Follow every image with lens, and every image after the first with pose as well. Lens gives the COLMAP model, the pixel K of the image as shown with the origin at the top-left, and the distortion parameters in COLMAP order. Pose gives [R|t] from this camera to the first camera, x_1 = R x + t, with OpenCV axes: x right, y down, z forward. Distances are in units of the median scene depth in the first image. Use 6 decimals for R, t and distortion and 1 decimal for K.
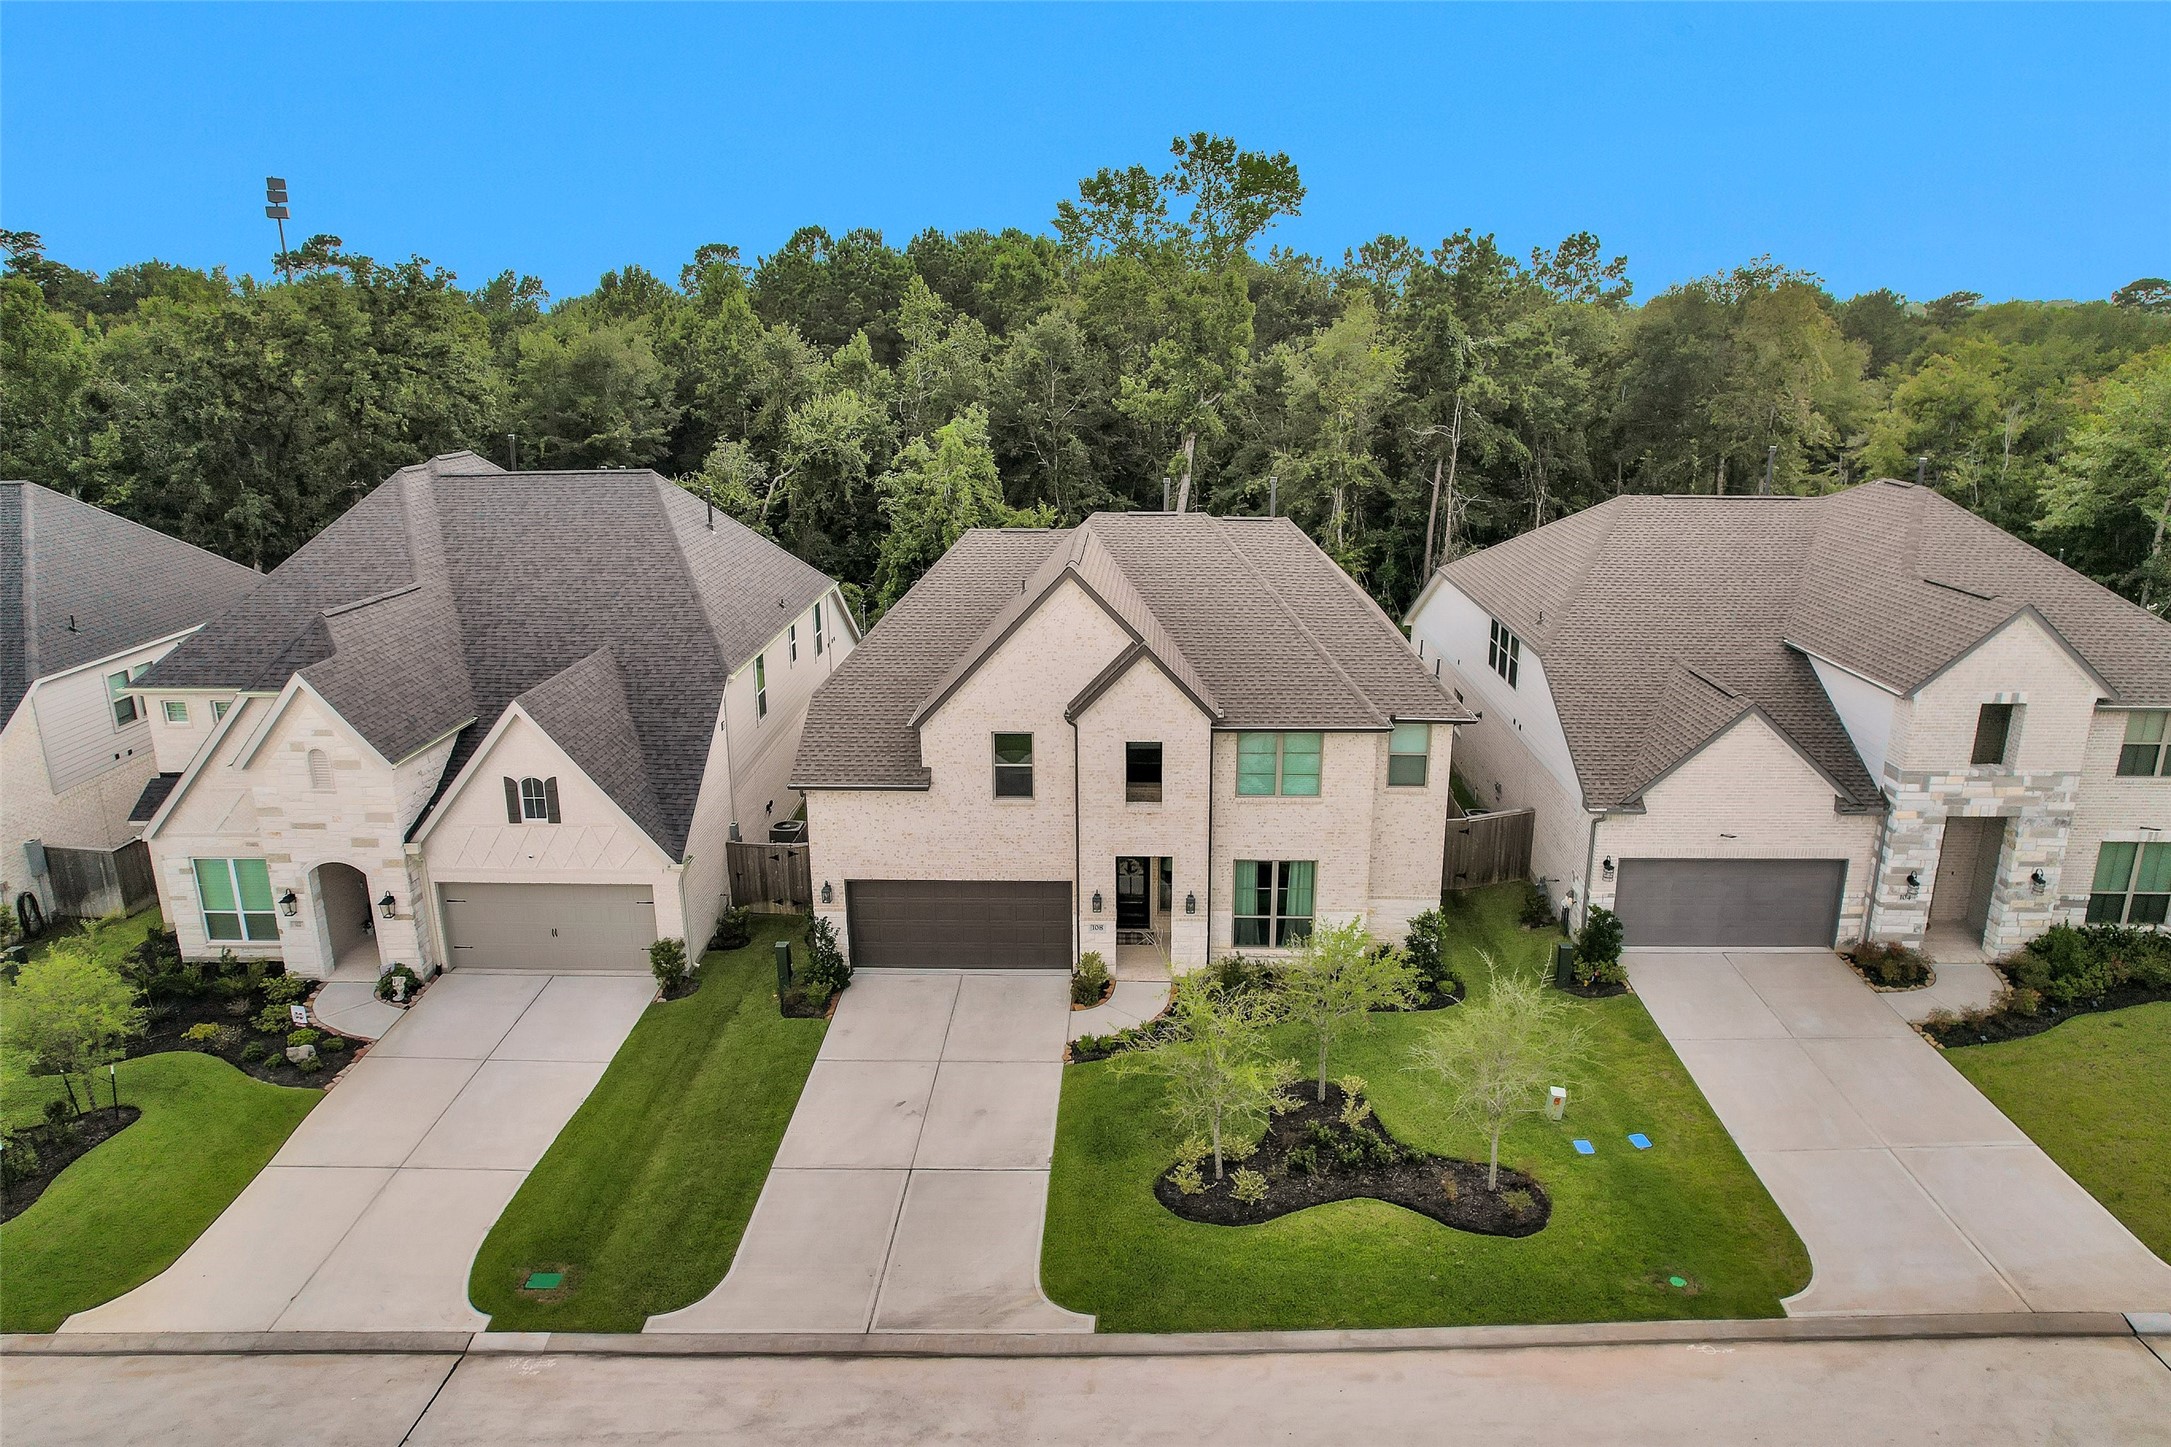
lens RADIAL K [[1398.0, 0, 1098.4], [0, 1398.0, 728.1], [0, 0, 1]] dist [-0.035467, -0.000555]
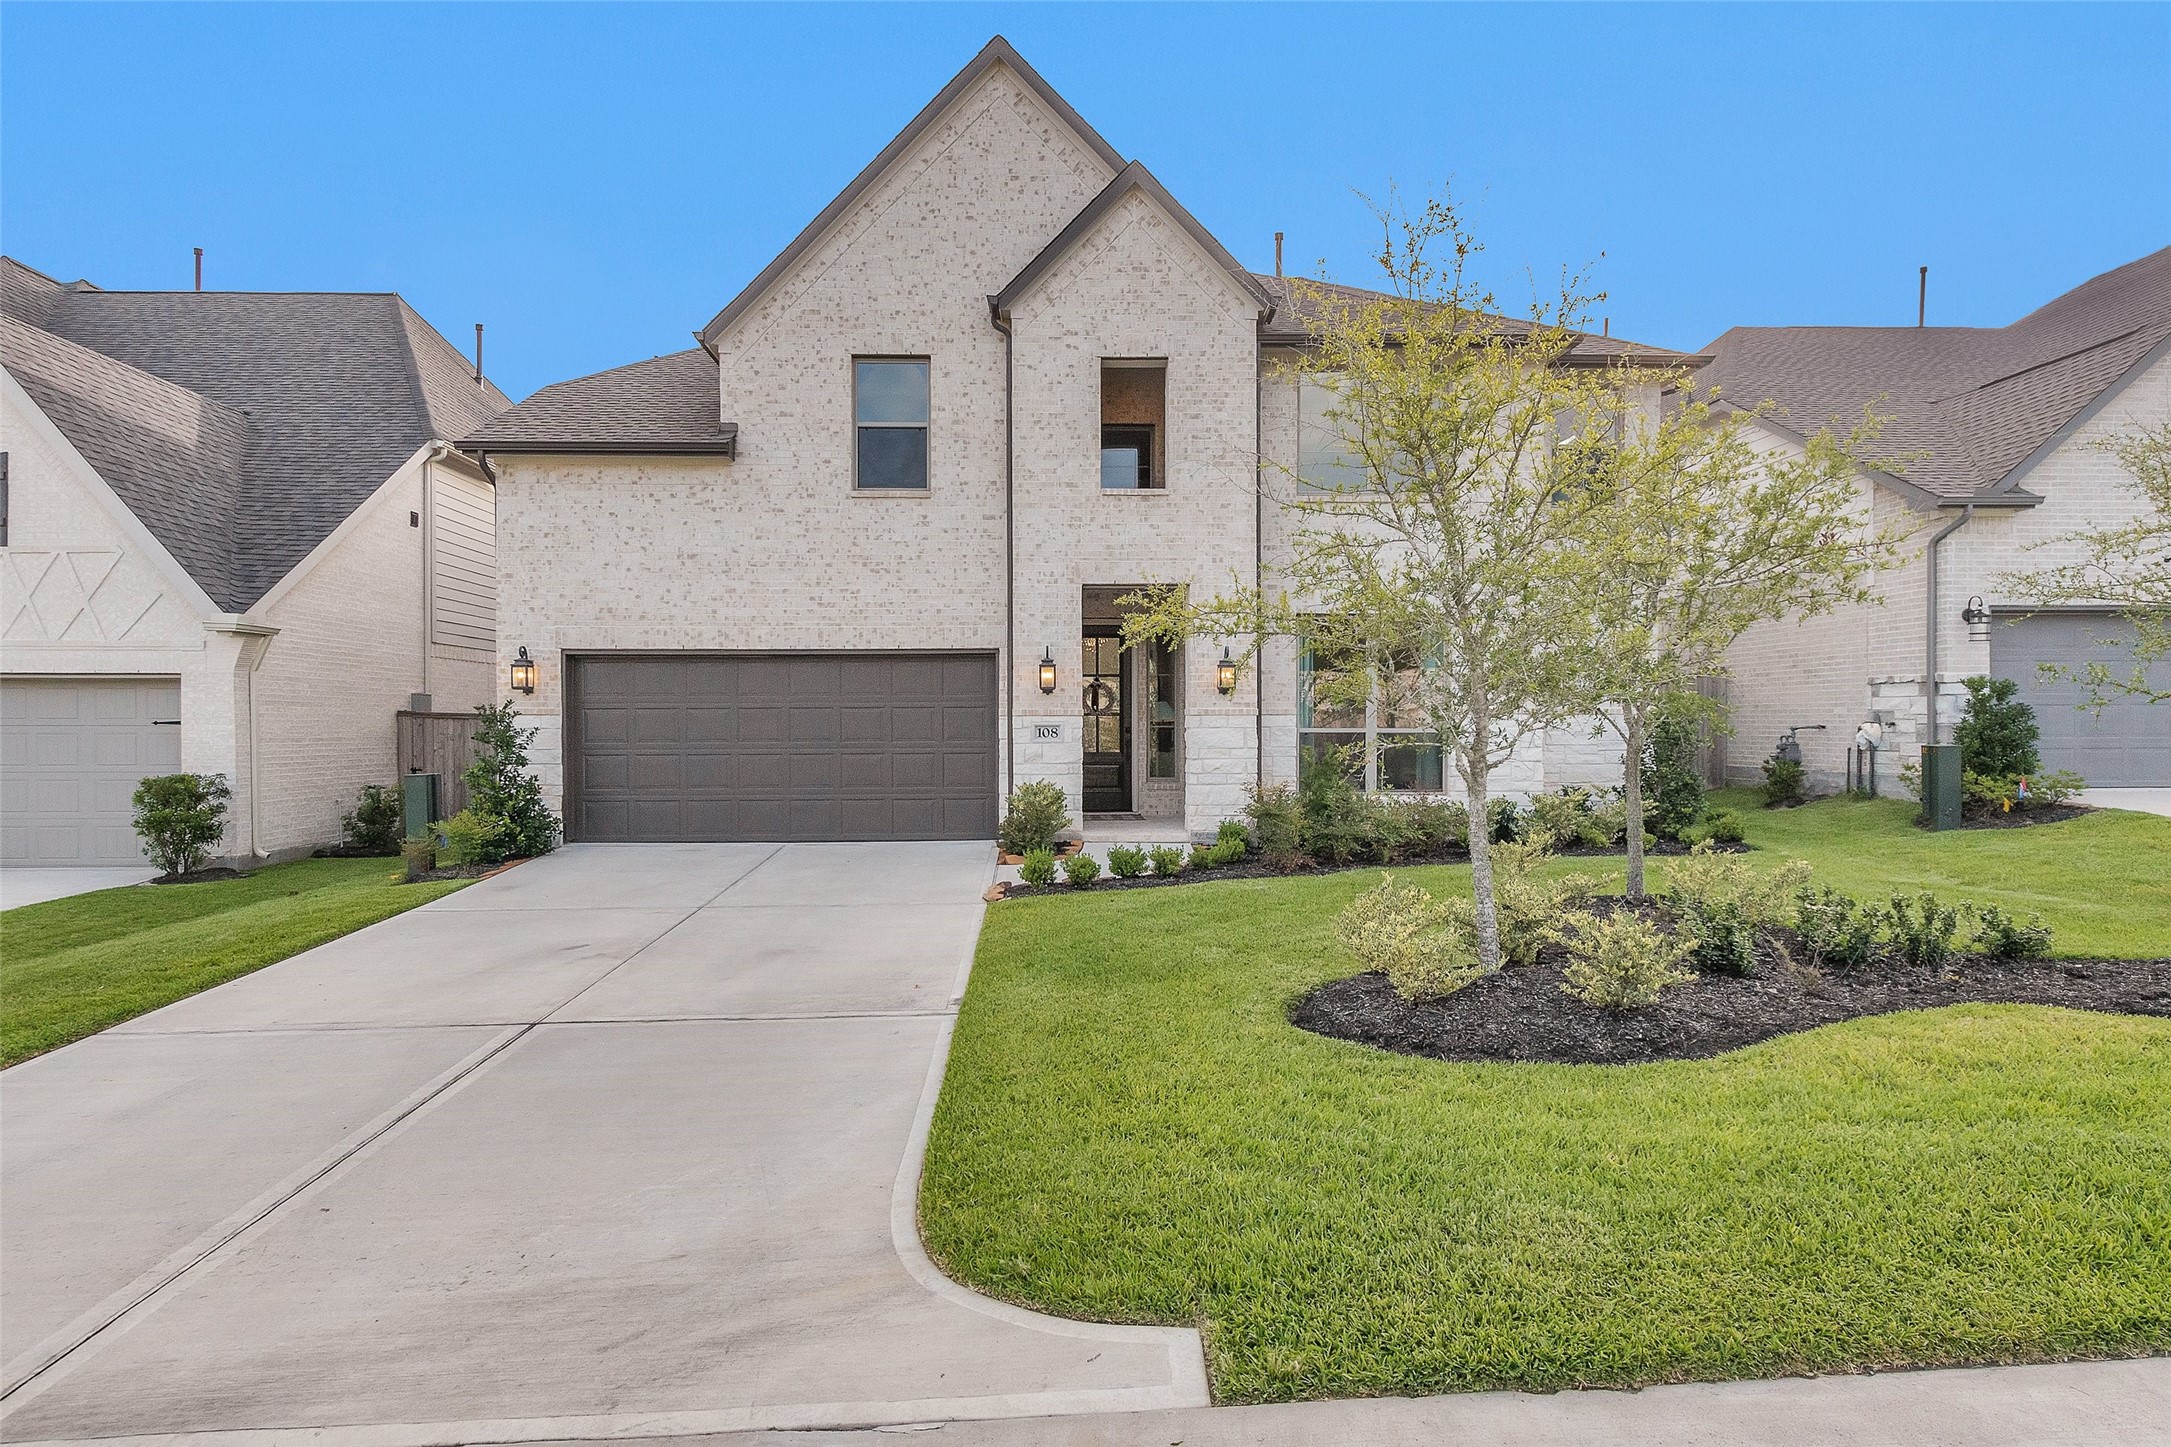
lens RADIAL K [[1240.4, 0, 1066.5], [0, 1240.4, 722.7], [0, 0, 1]] dist [0.003511, 0.000285]
pose [[0.998262, 0.001770, 0.058901, -0.021175], [0.014337, 0.962220, -0.271894, 0.269545], [-0.057157, 0.272266, 0.960523, 0.562949]]
